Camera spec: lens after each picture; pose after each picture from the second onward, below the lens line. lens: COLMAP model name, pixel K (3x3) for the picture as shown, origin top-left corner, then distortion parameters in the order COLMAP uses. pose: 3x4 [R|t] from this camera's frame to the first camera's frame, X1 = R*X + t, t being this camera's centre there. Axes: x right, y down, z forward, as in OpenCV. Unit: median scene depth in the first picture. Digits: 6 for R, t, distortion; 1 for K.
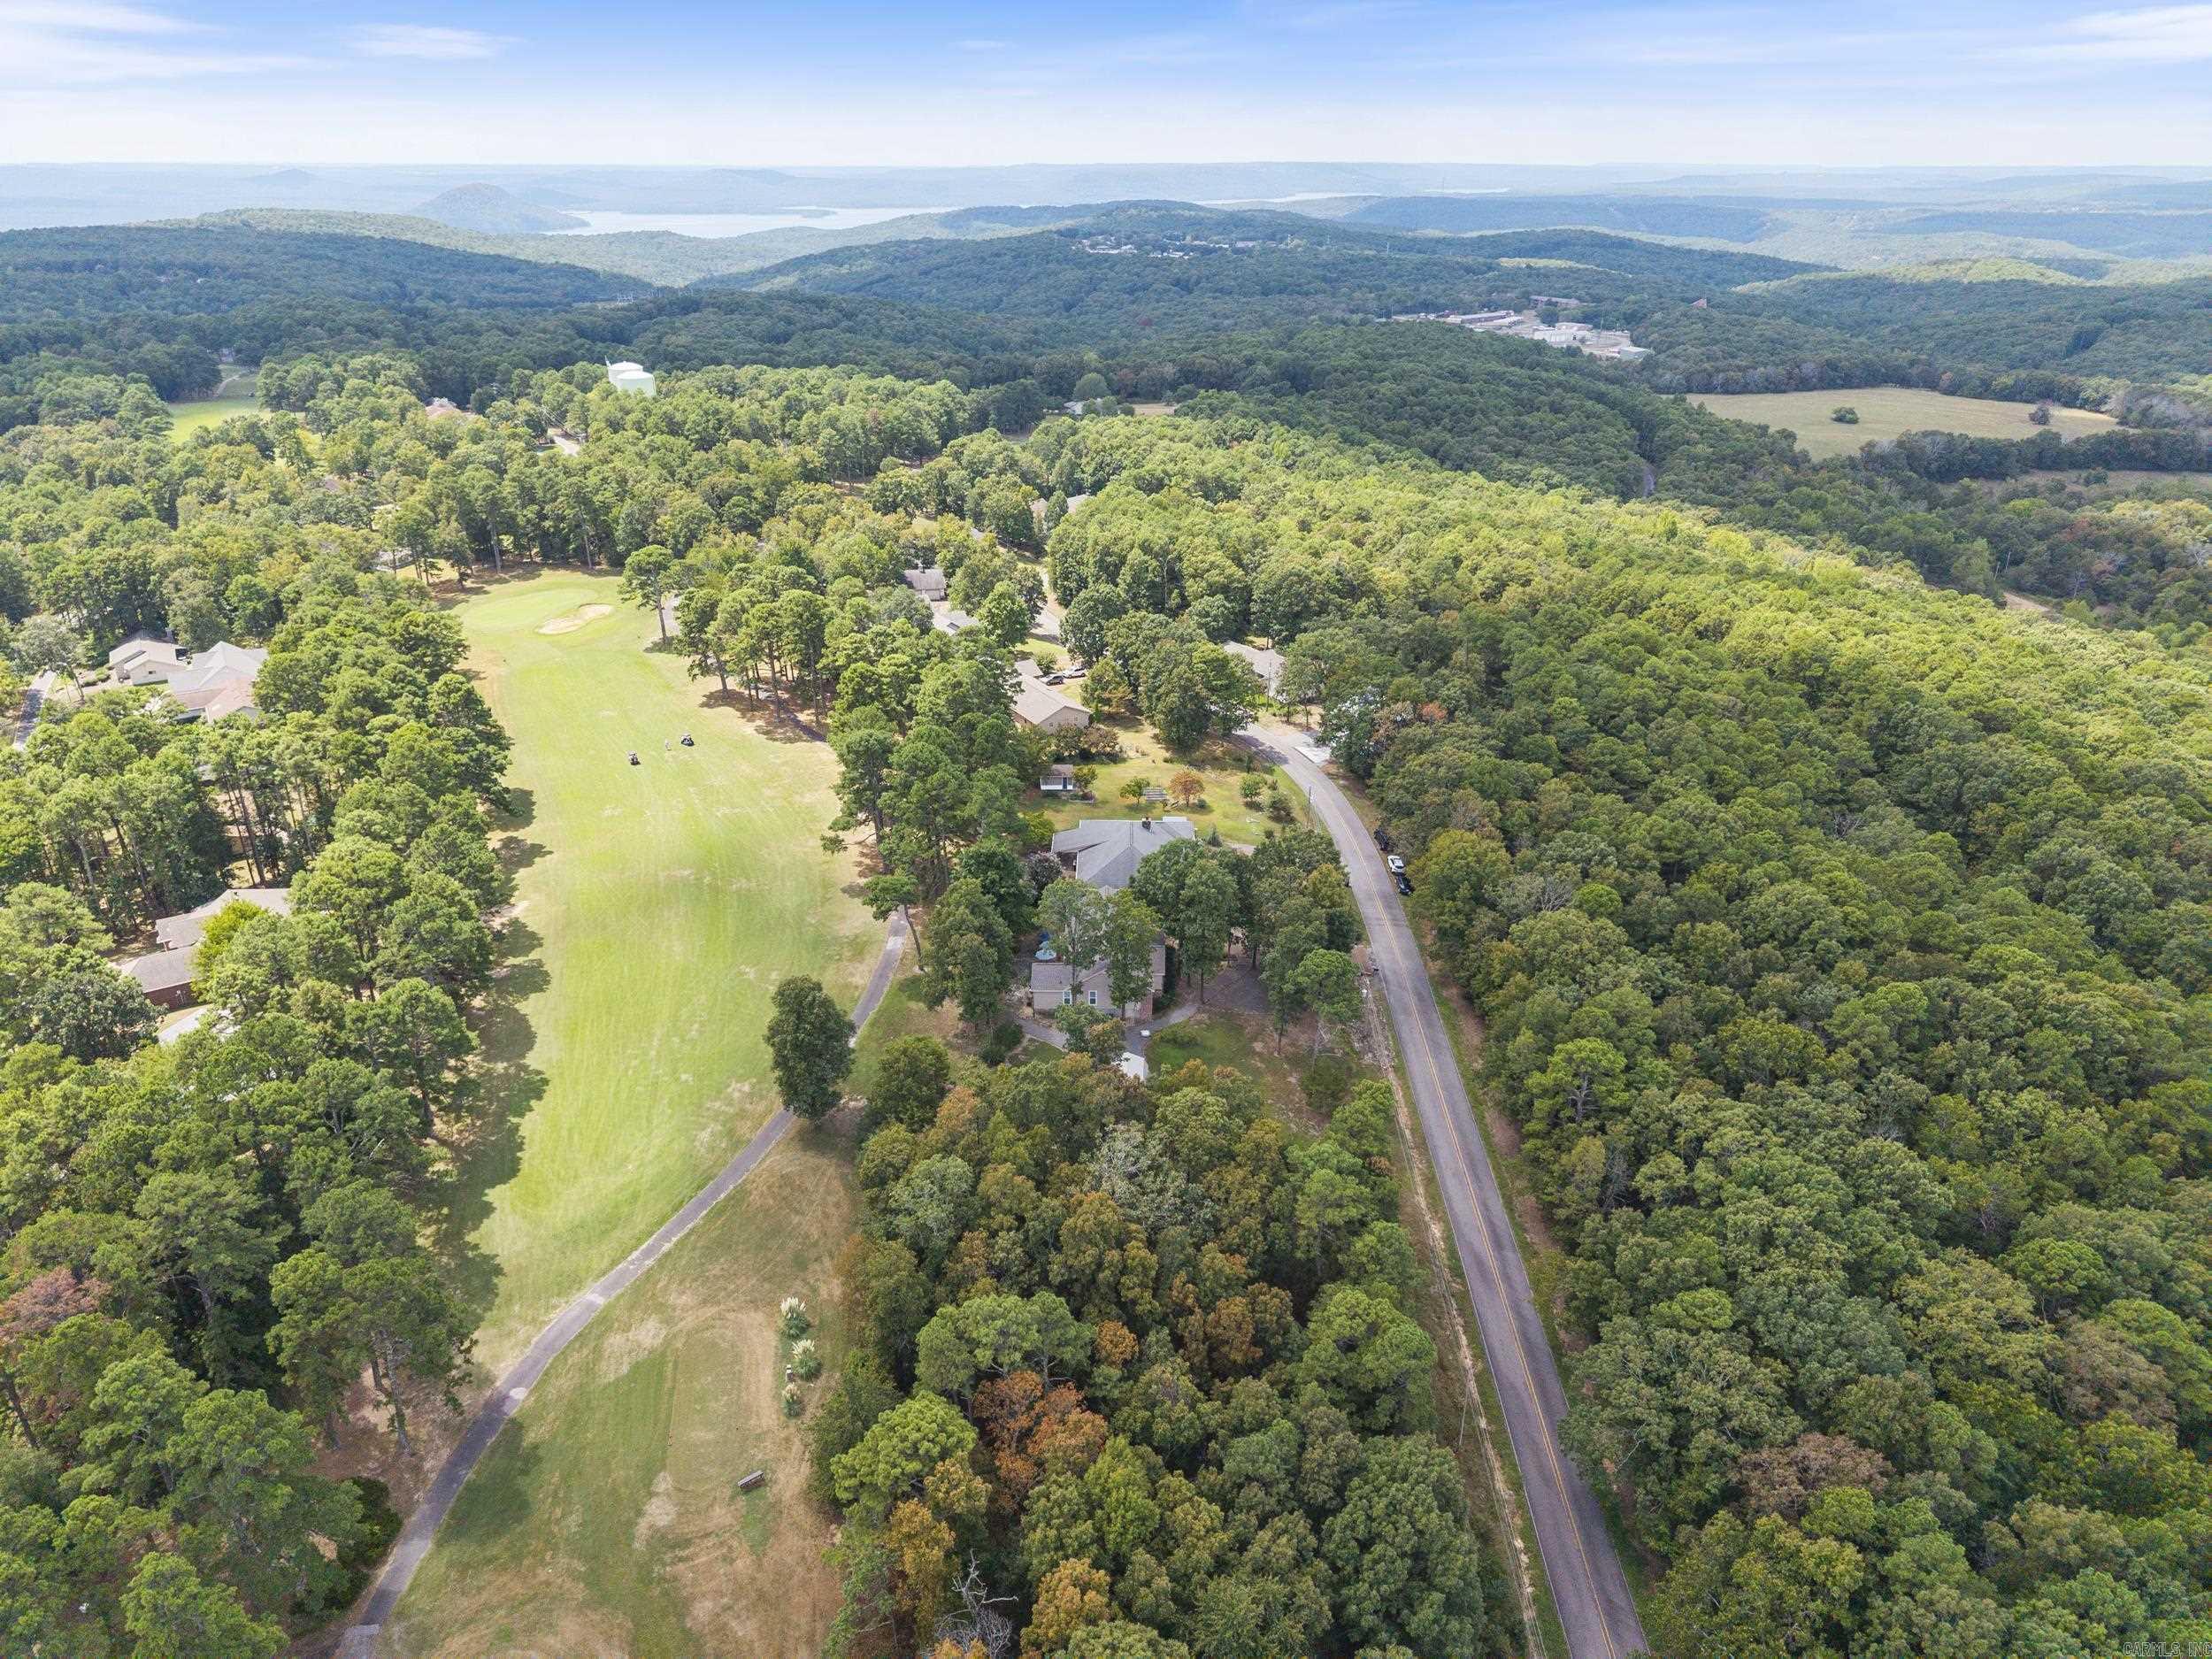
lens RADIAL K [[1655.6, 0, 1133.1], [0, 1655.6, 929.1], [0, 0, 1]] dist [0.072867, -0.148635]
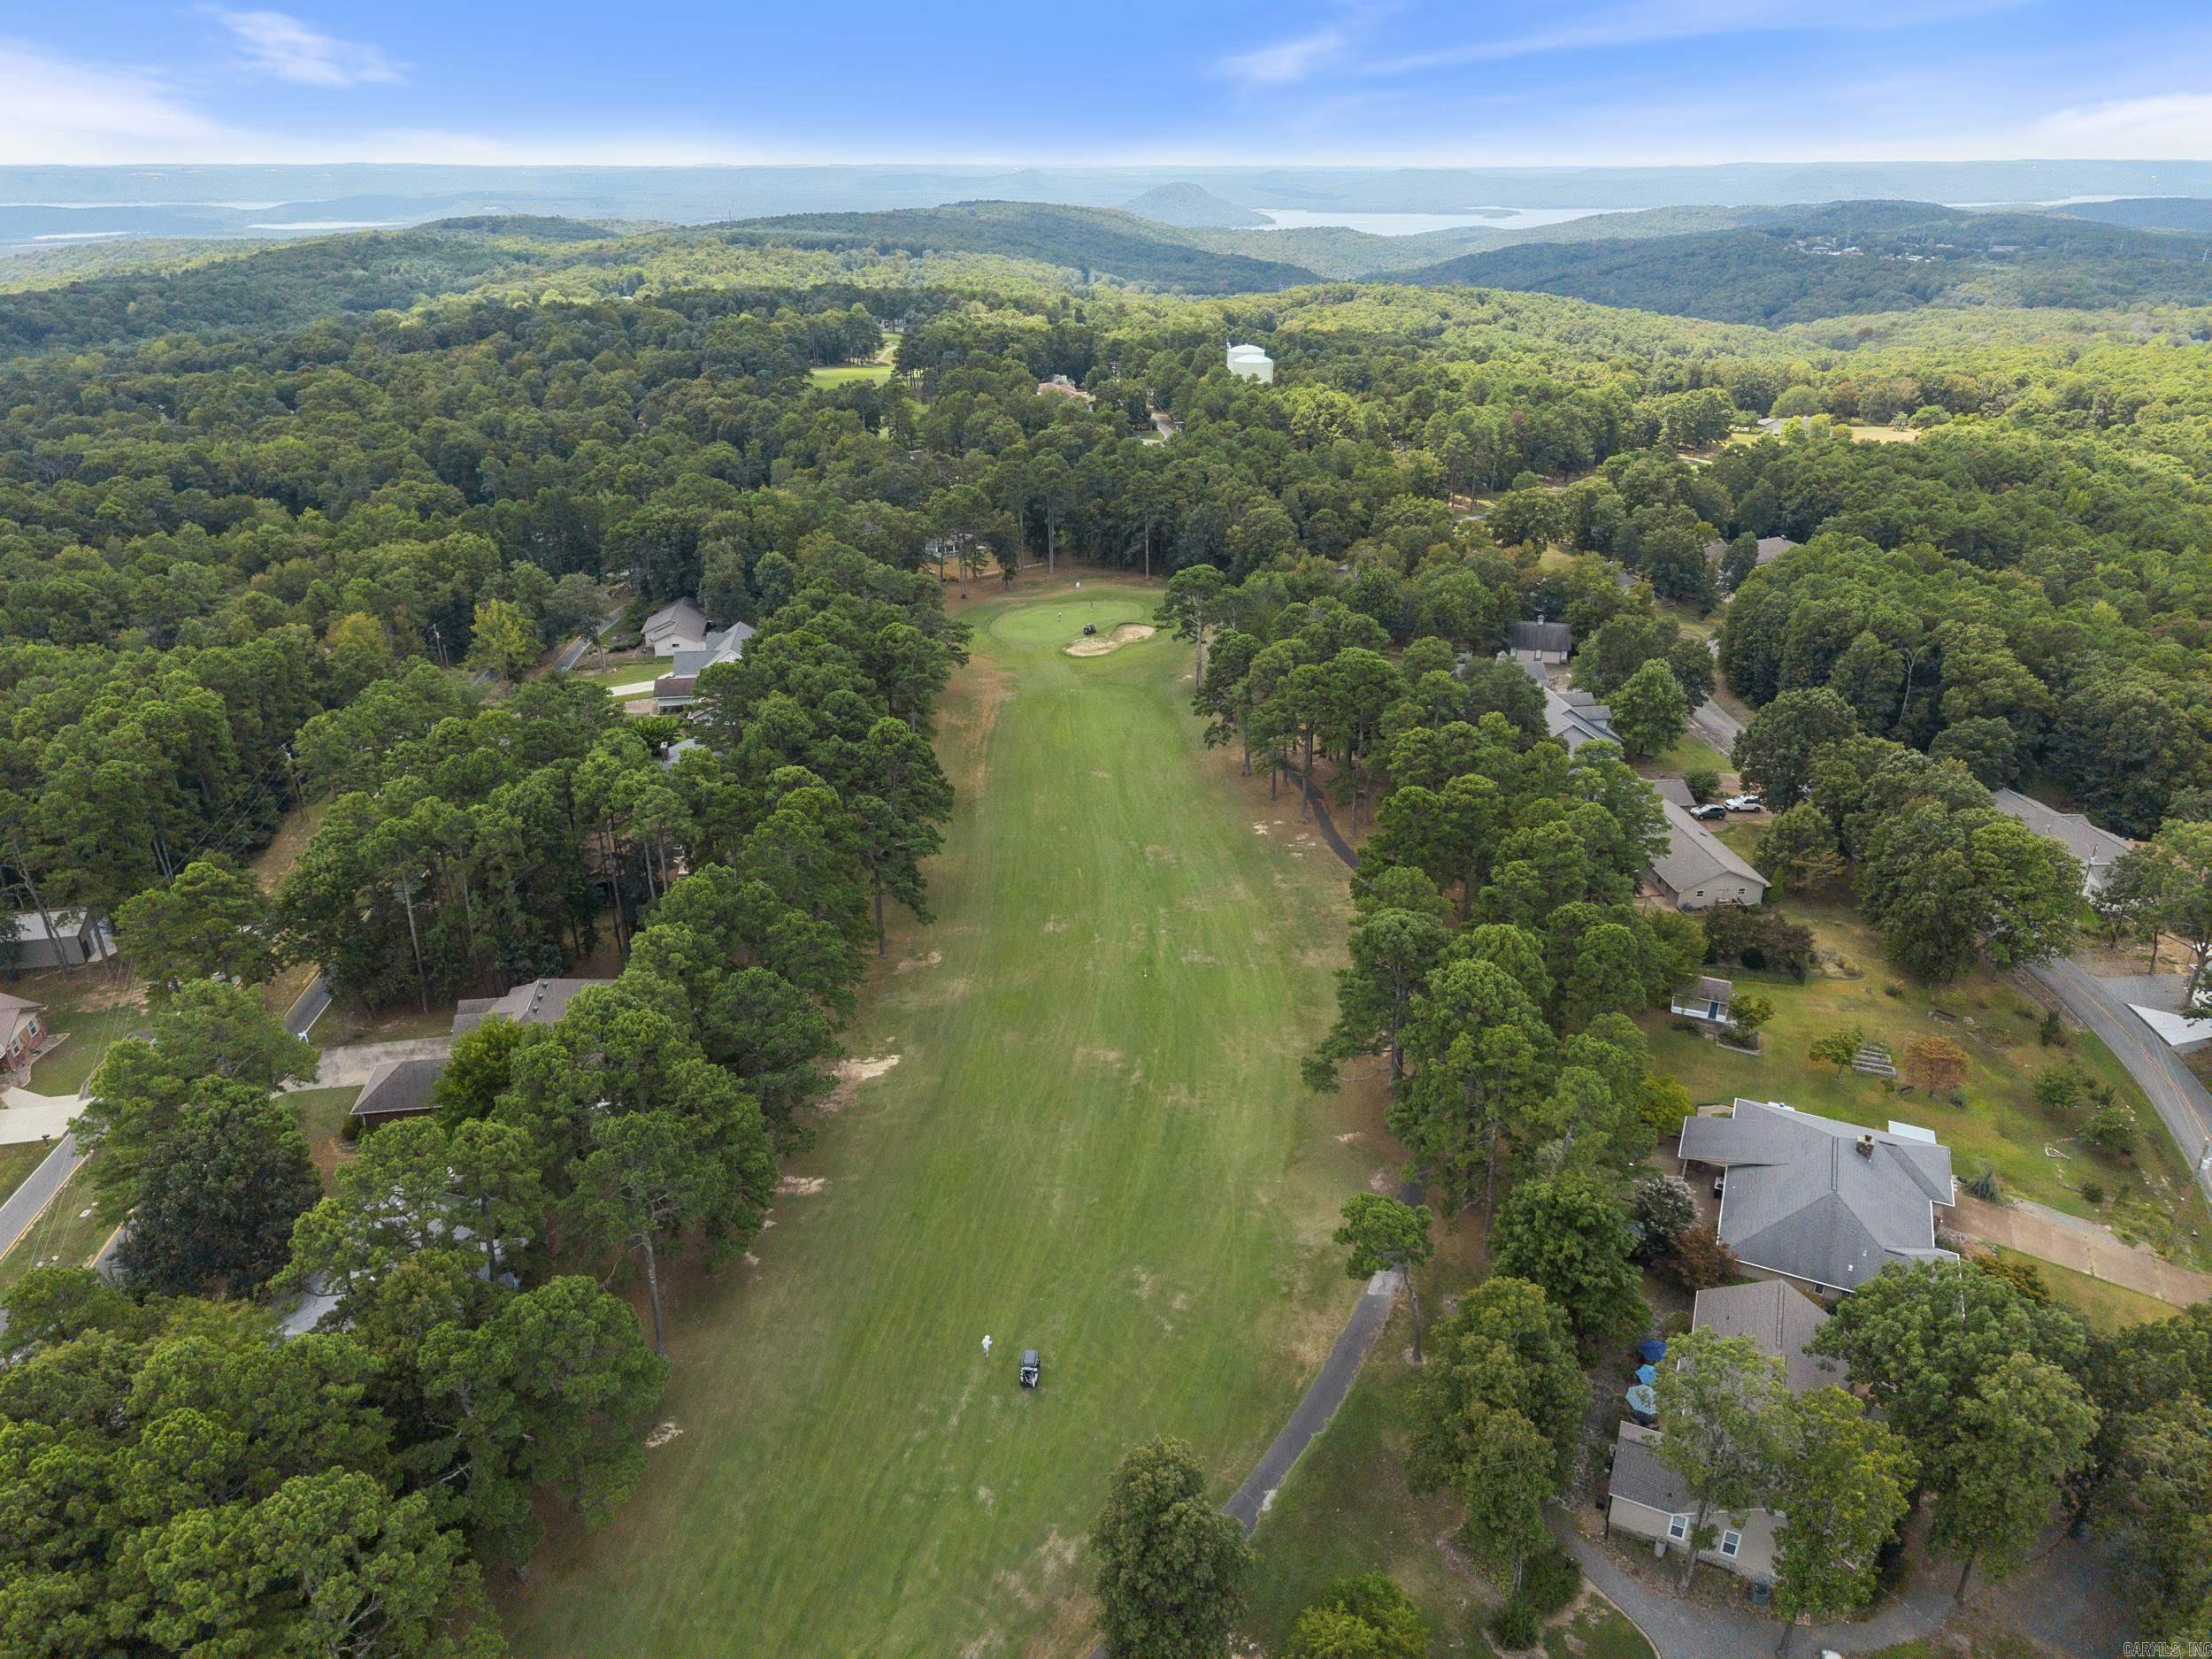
lens RADIAL K [[1655.6, 0, 1133.1], [0, 1655.6, 929.1], [0, 0, 1]] dist [0.072867, -0.148635]
pose [[0.930949, 0.162255, -0.327121, -0.029162], [-0.163564, 0.986248, 0.023703, -0.064148], [0.326468, 0.031439, 0.944685, 0.221851]]
